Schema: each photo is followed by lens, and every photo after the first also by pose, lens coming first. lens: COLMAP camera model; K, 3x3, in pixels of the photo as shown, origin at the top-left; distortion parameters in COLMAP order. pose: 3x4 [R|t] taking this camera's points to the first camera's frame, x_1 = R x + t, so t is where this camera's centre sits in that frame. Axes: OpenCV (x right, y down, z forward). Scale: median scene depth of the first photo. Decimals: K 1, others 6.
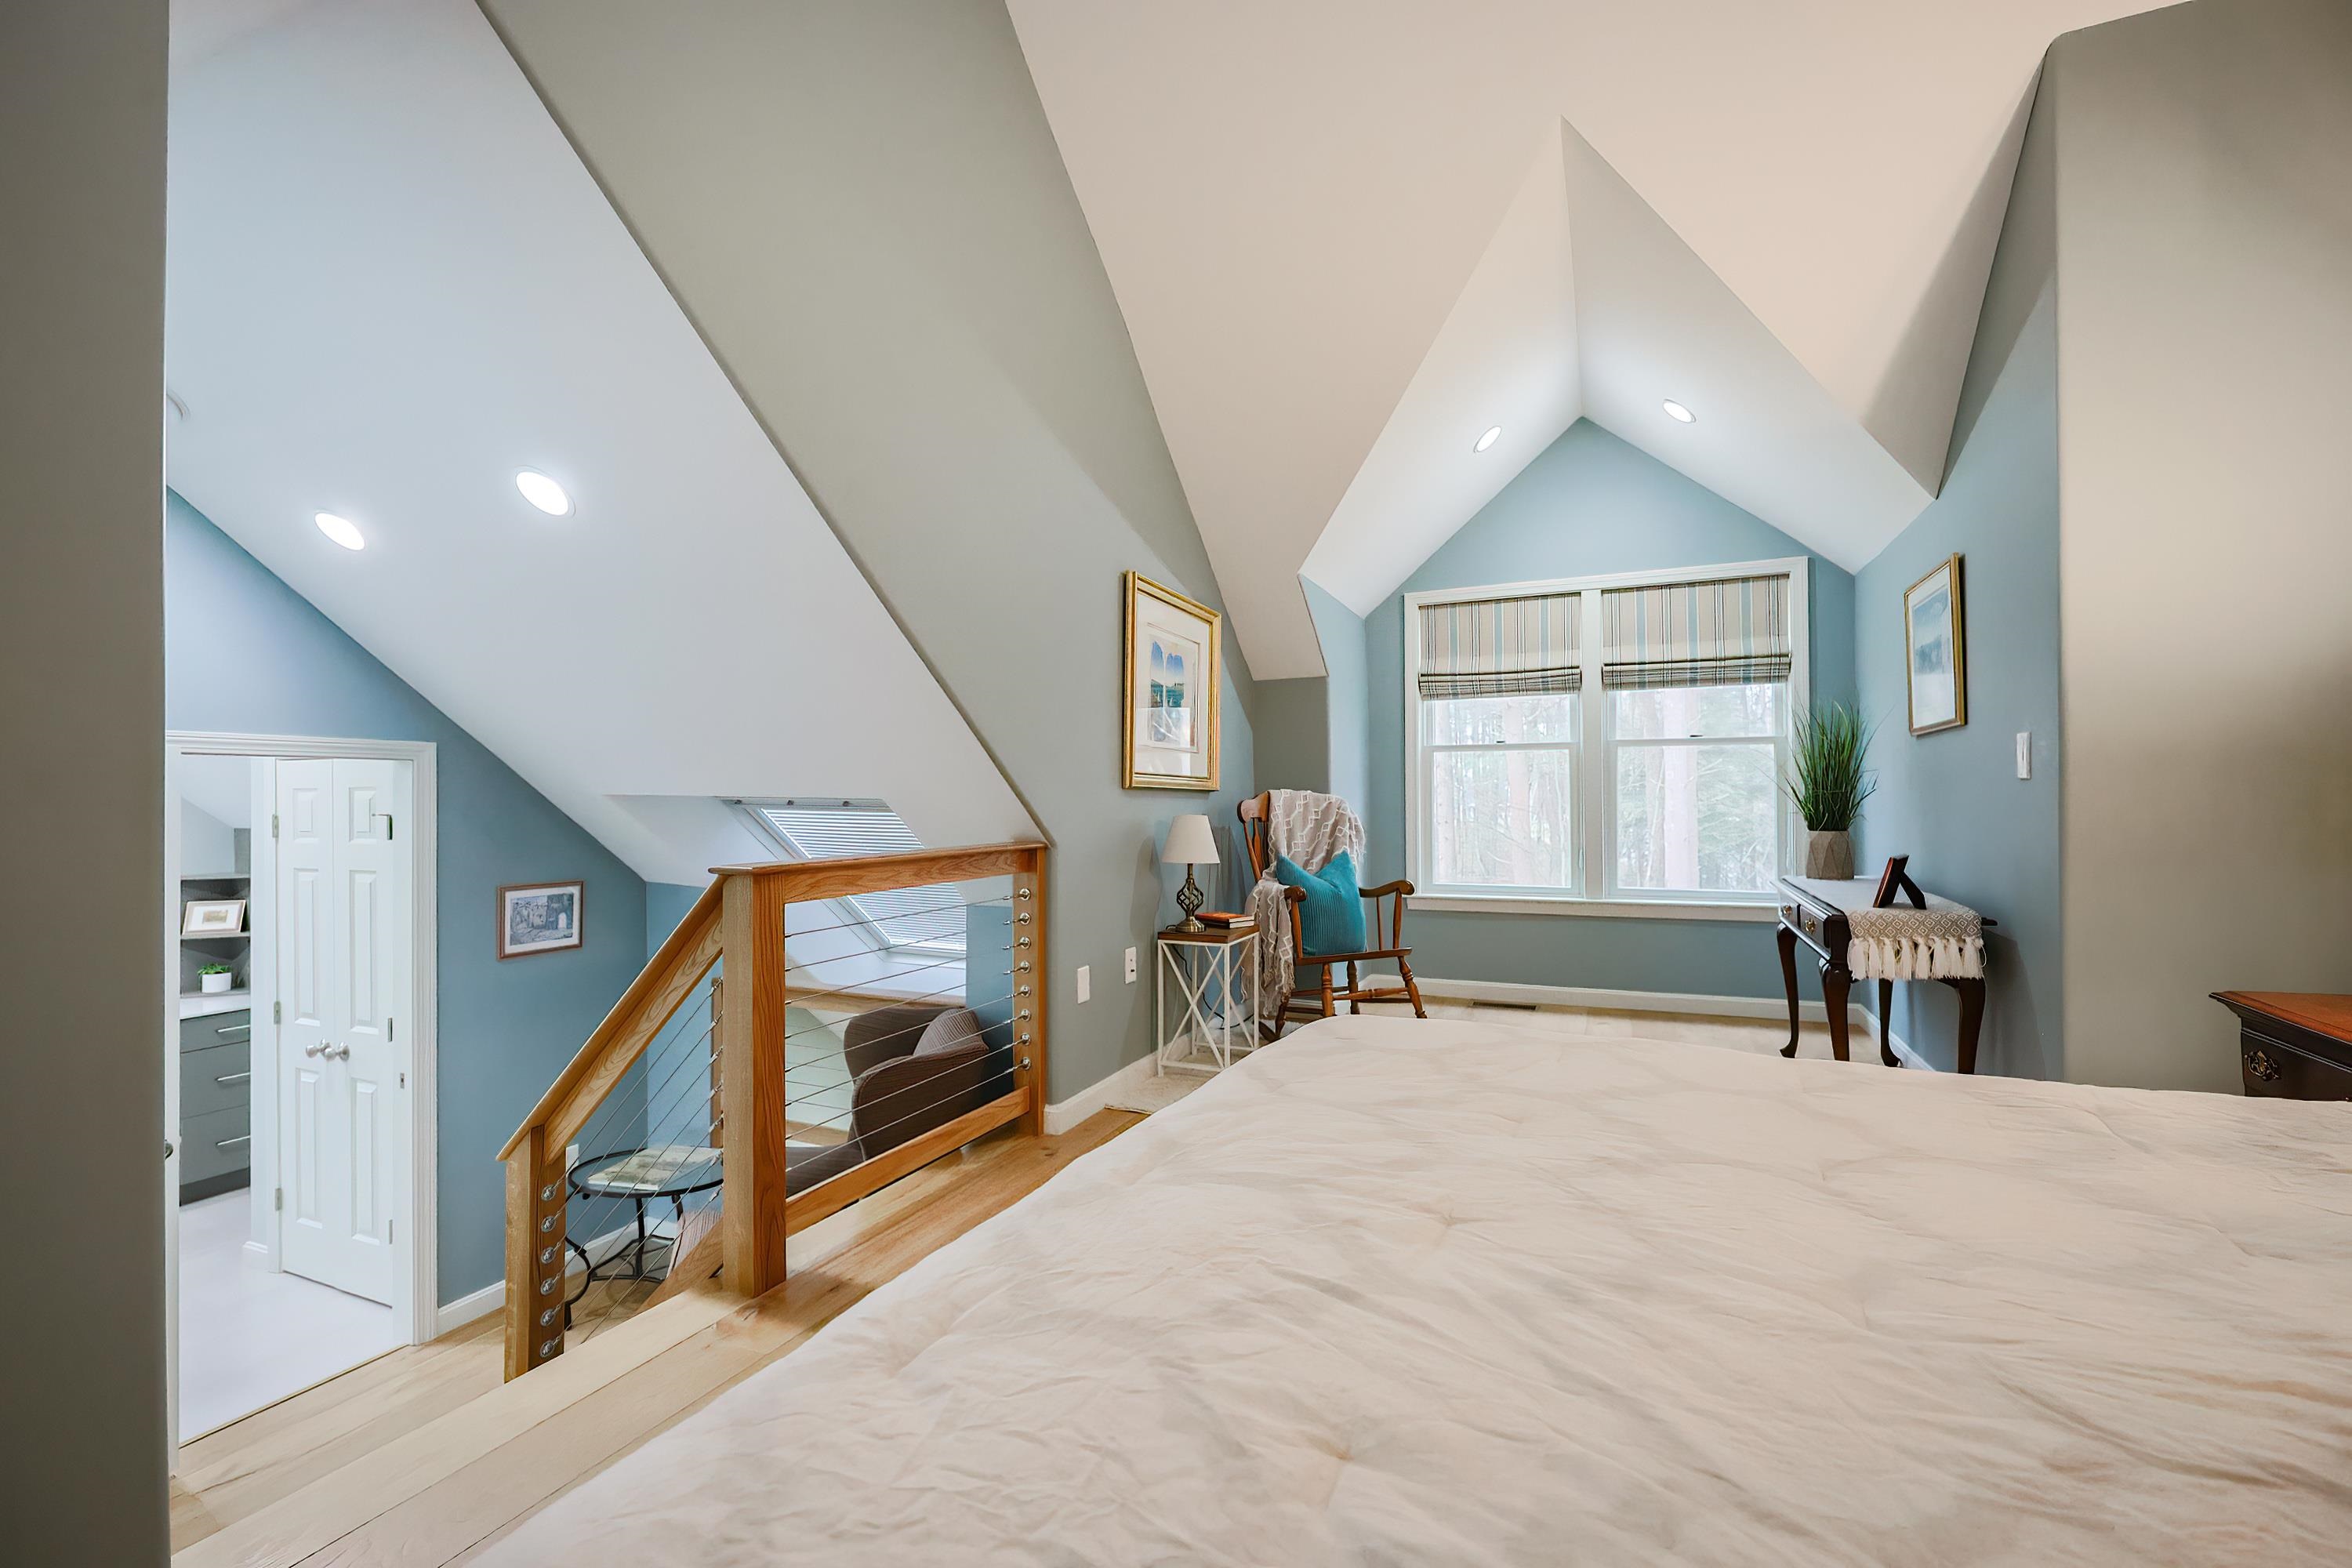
lens RADIAL K [[1006.0, 0, 1163.9], [0, 1006.0, 782.3], [0, 0, 1]] dist [-0.004273, 0.000887]
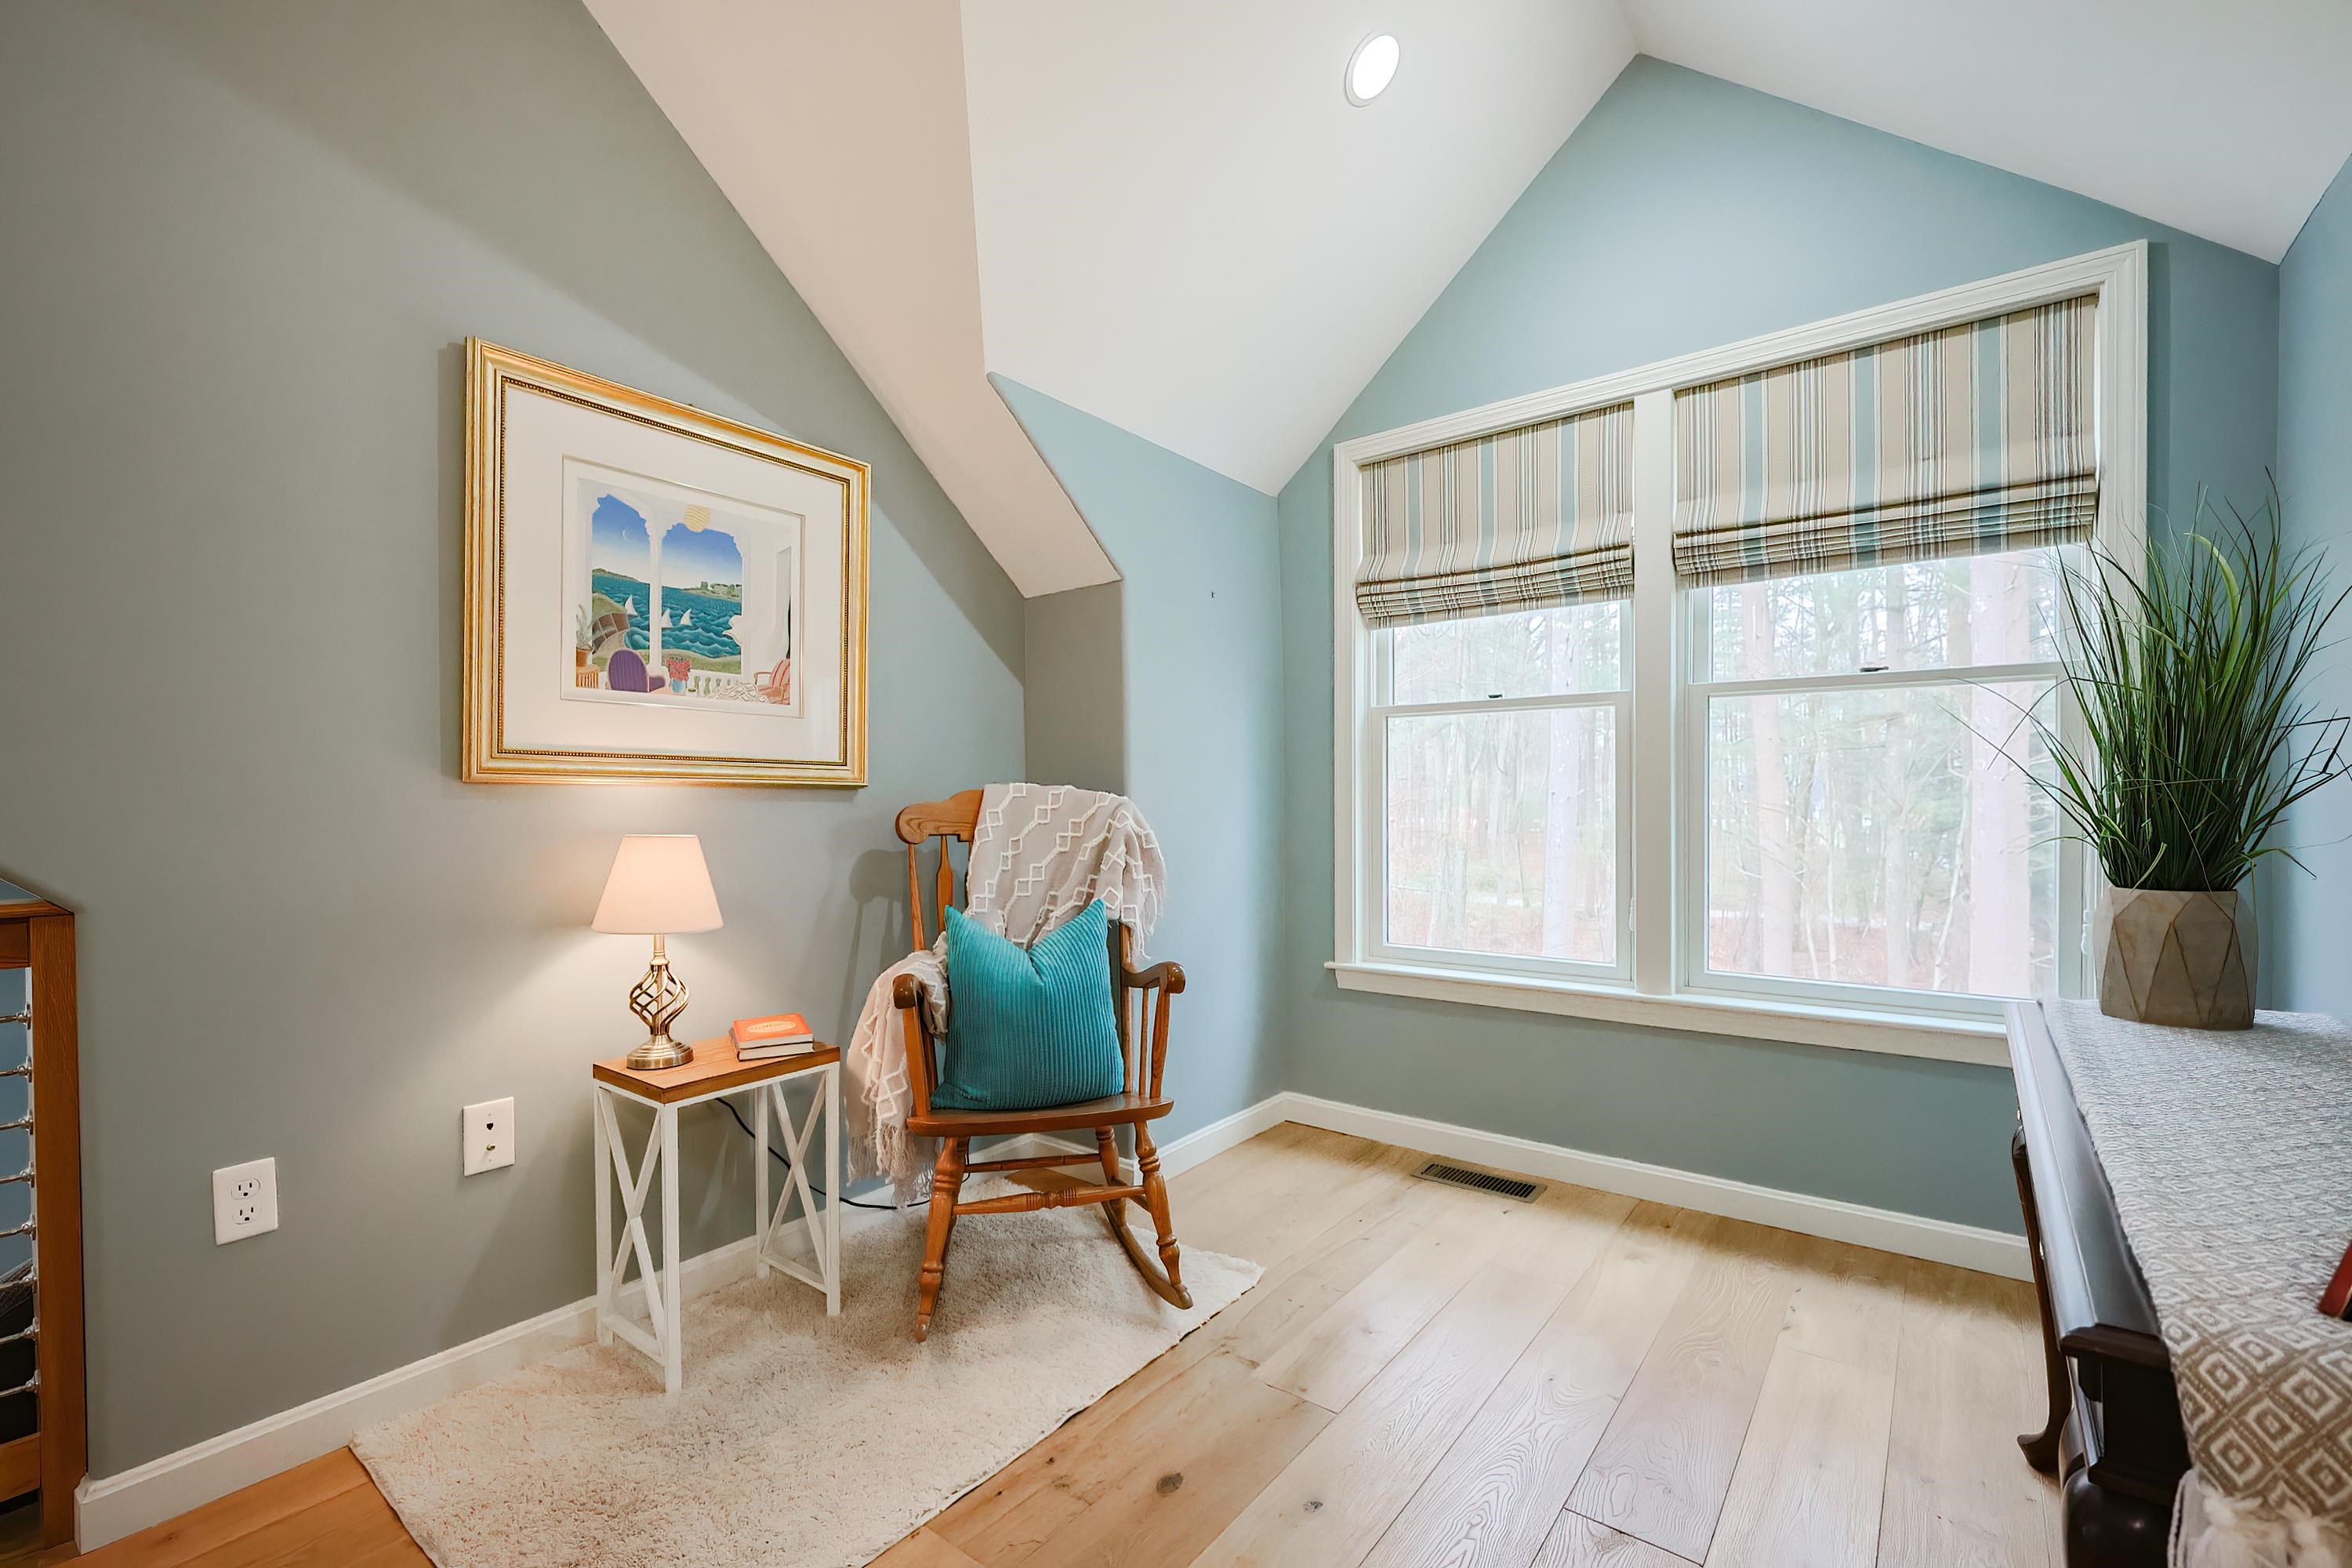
lens RADIAL K [[1006.0, 0, 1187.7], [0, 1006.0, 801.3], [0, 0, 1]] dist [-0.004273, 0.000887]
pose [[0.973622, -0.001277, -0.228162, 0.316374], [0.006222, 0.999761, 0.020956, 0.005438], [0.228081, -0.021823, 0.973398, 0.450339]]
